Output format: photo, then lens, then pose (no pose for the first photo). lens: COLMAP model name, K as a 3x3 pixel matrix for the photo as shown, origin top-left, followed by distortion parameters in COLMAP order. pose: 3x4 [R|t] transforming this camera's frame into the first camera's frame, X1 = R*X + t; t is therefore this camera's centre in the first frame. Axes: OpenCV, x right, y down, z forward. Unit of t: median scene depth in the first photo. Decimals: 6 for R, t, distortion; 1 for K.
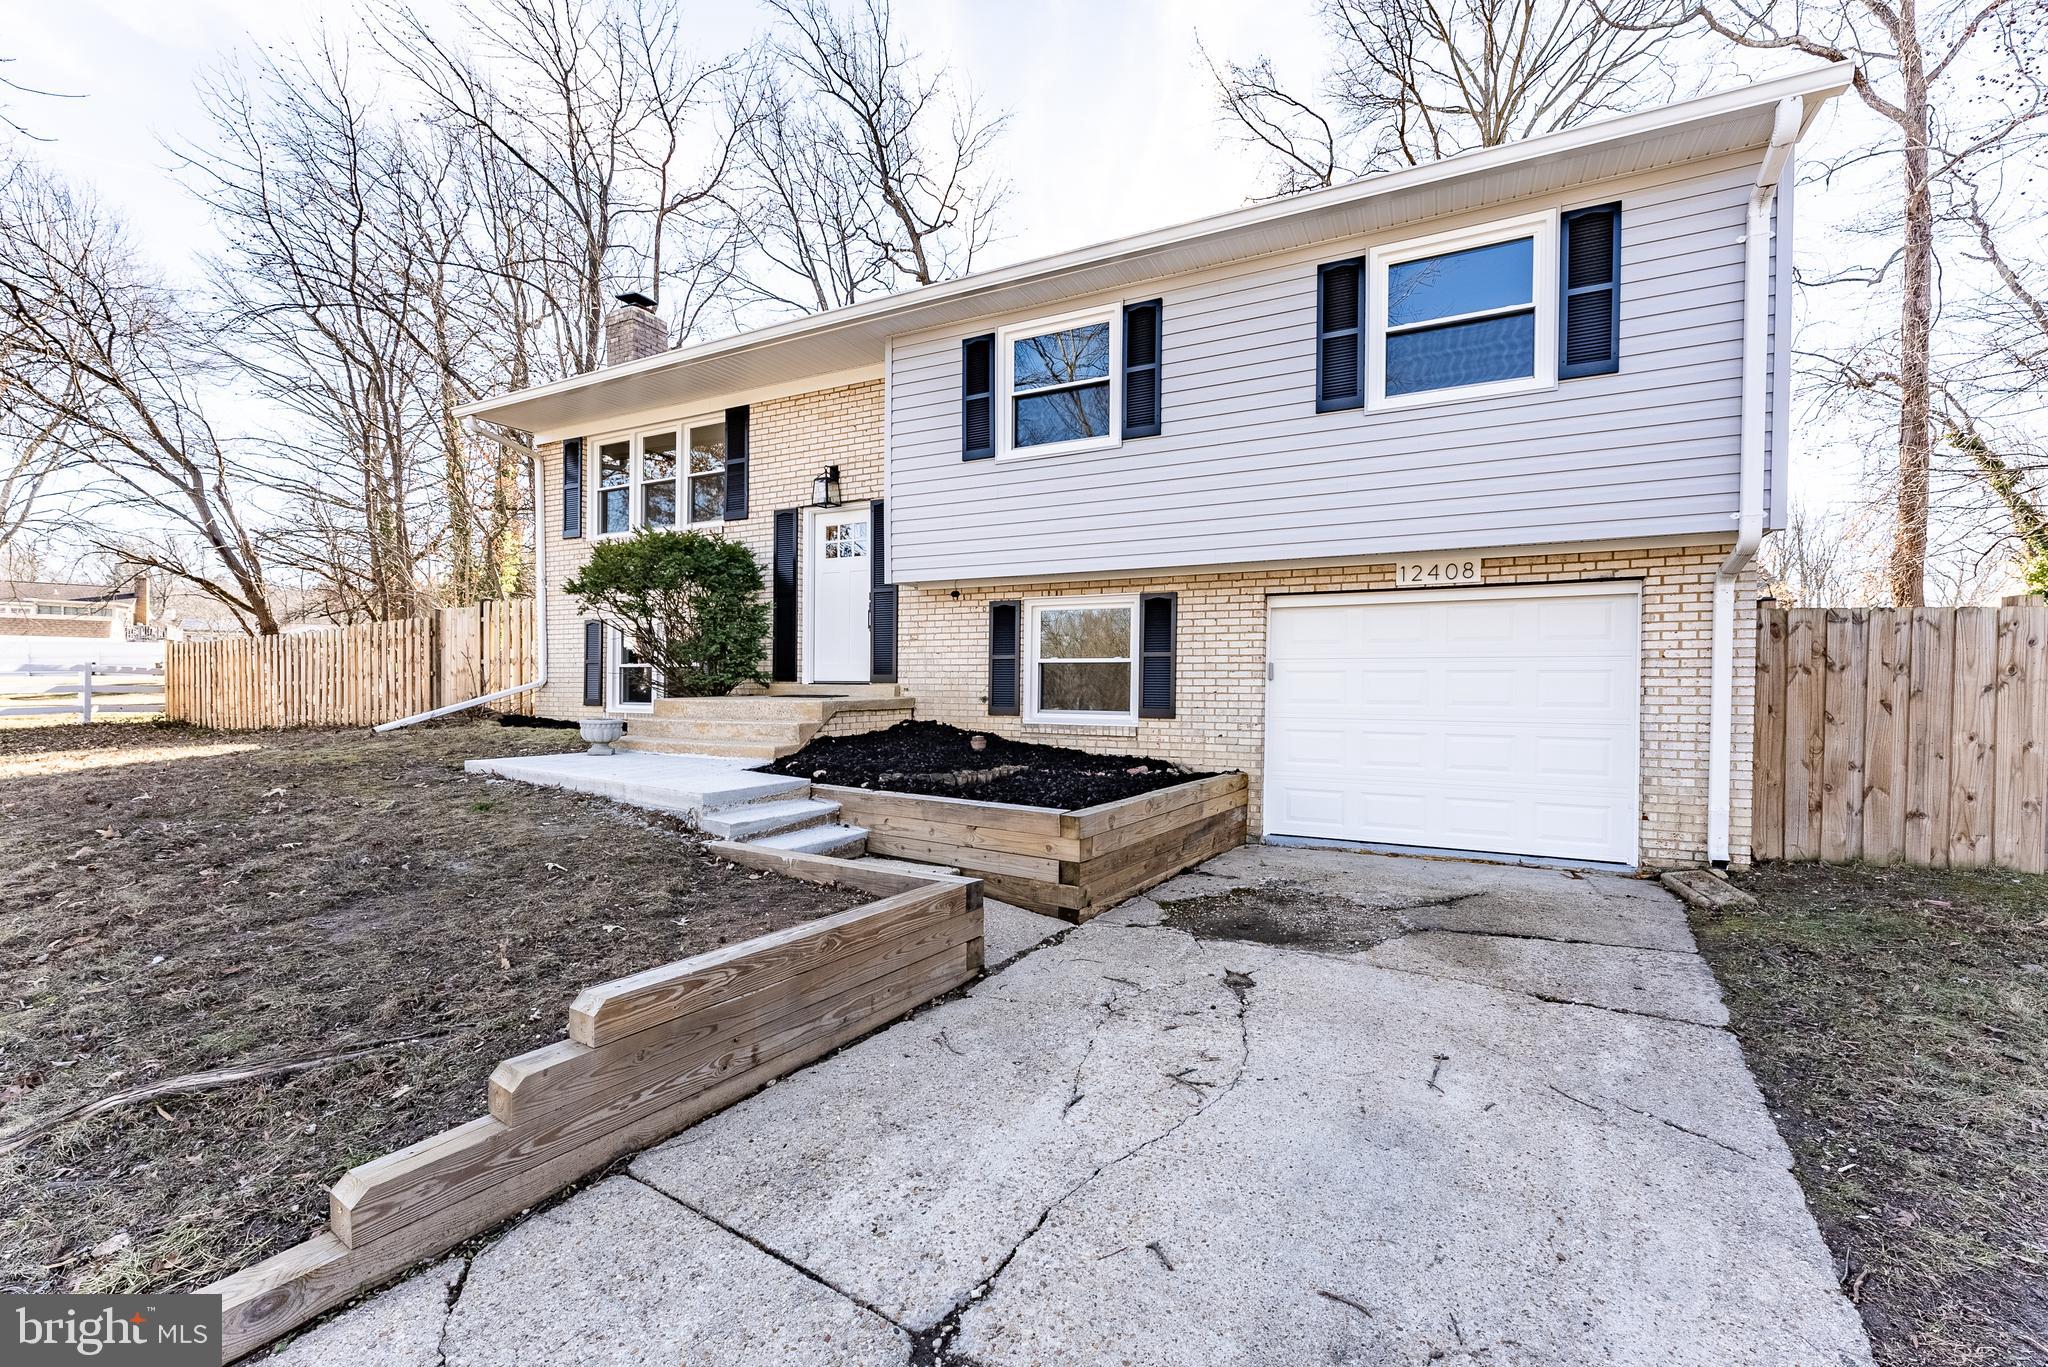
lens RADIAL K [[840.8, 0, 1017.8], [0, 840.8, 694.1], [0, 0, 1]] dist [0.004228, -0.000320]
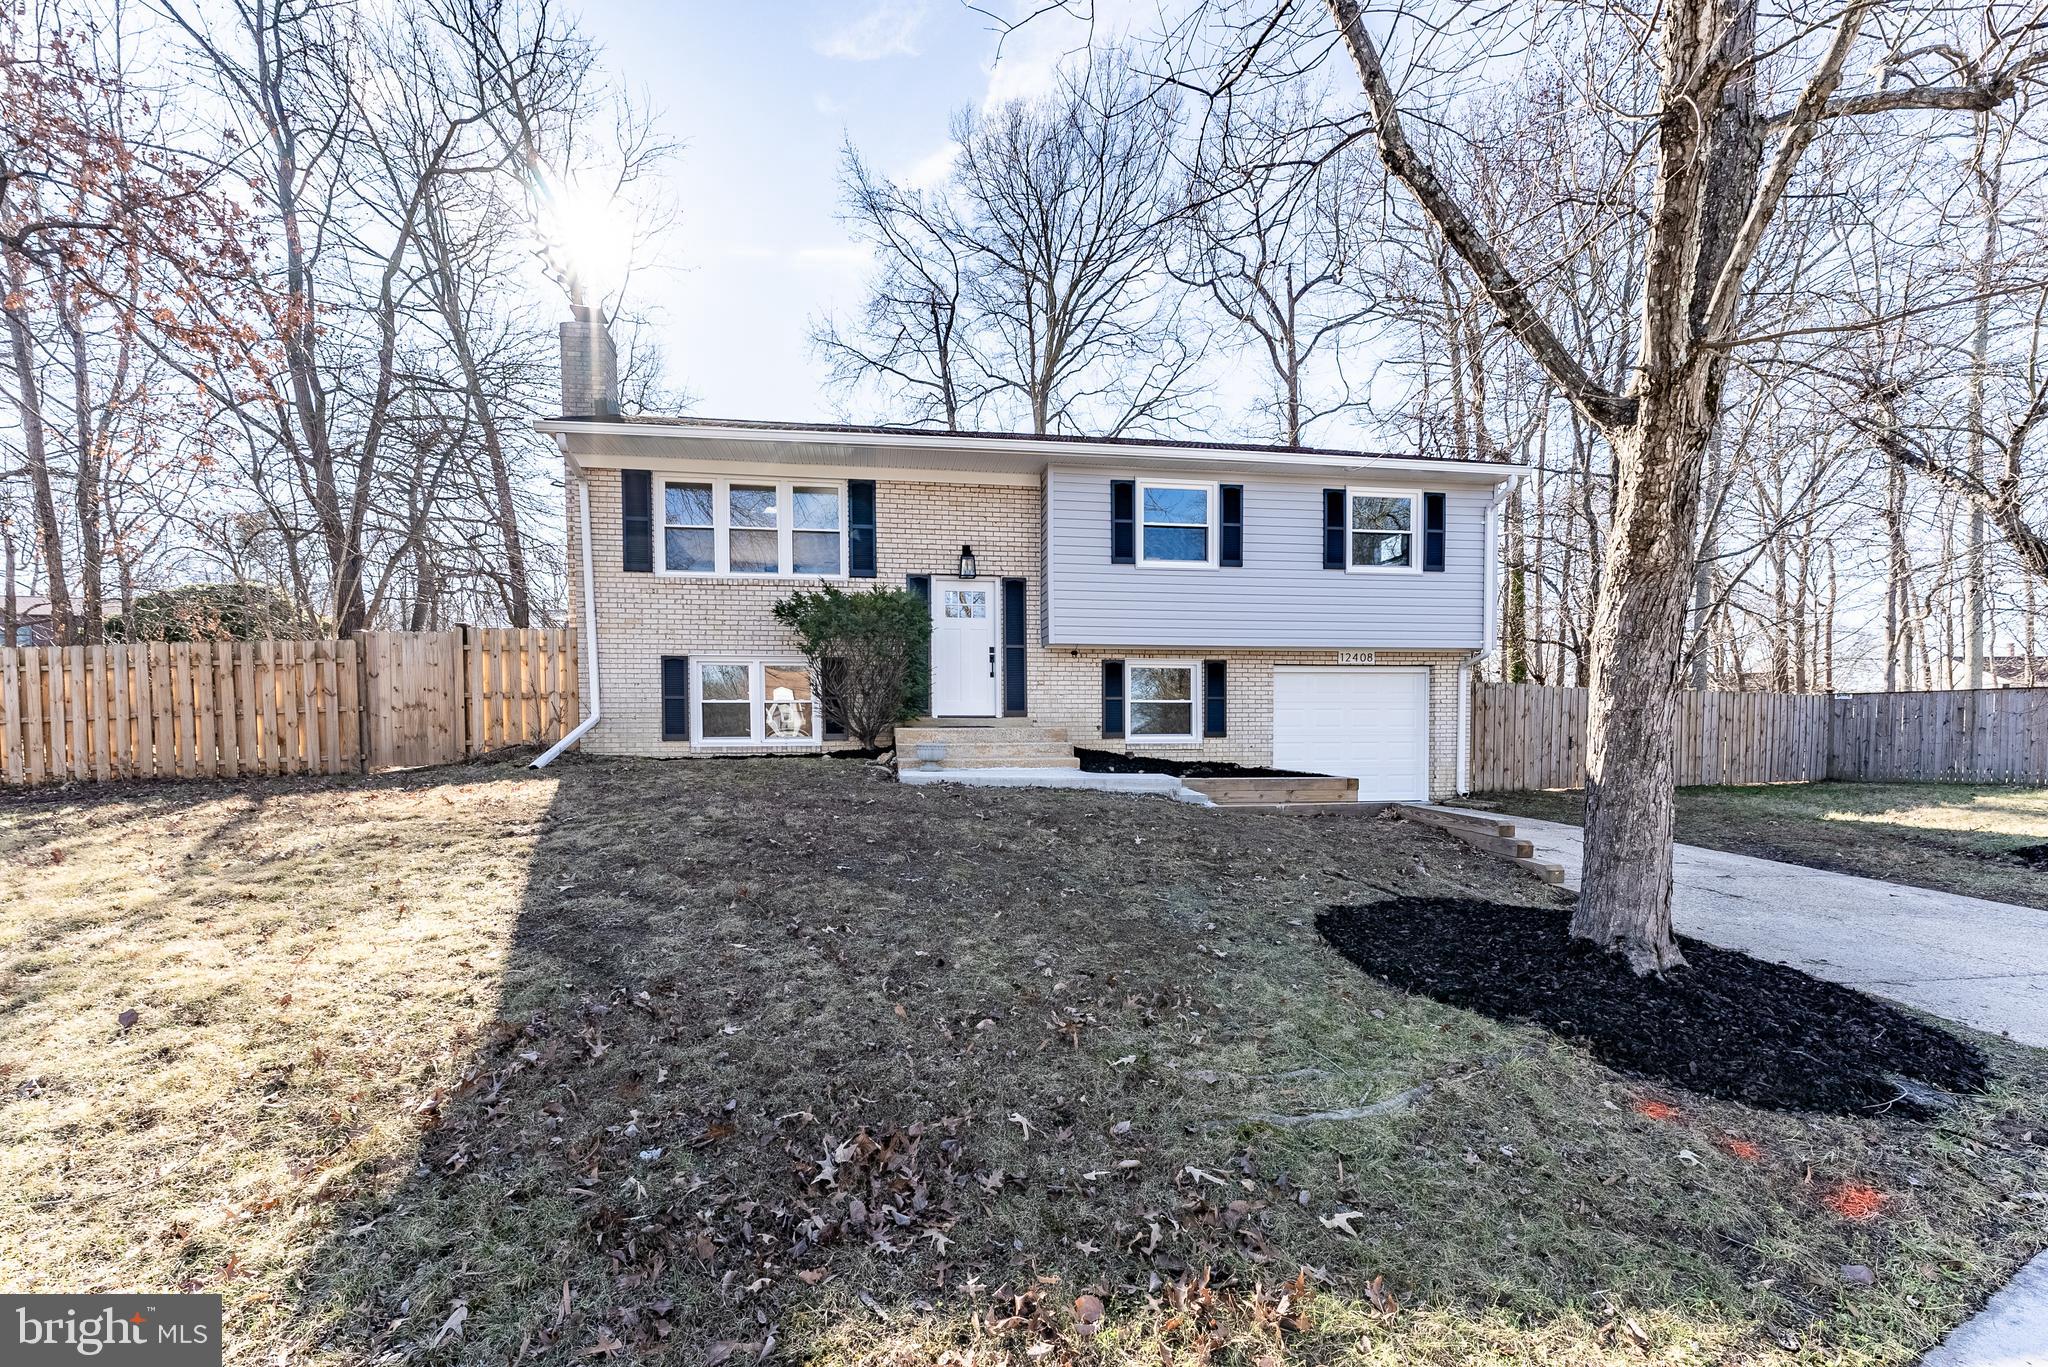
lens RADIAL K [[840.8, 0, 991.8], [0, 840.8, 739.8], [0, 0, 1]] dist [0.004228, -0.000320]
pose [[0.817630, -0.015296, 0.575541, -1.121196], [0.010513, 0.999877, 0.011639, 0.009961], [-0.575649, -0.003465, 0.817690, -0.078599]]
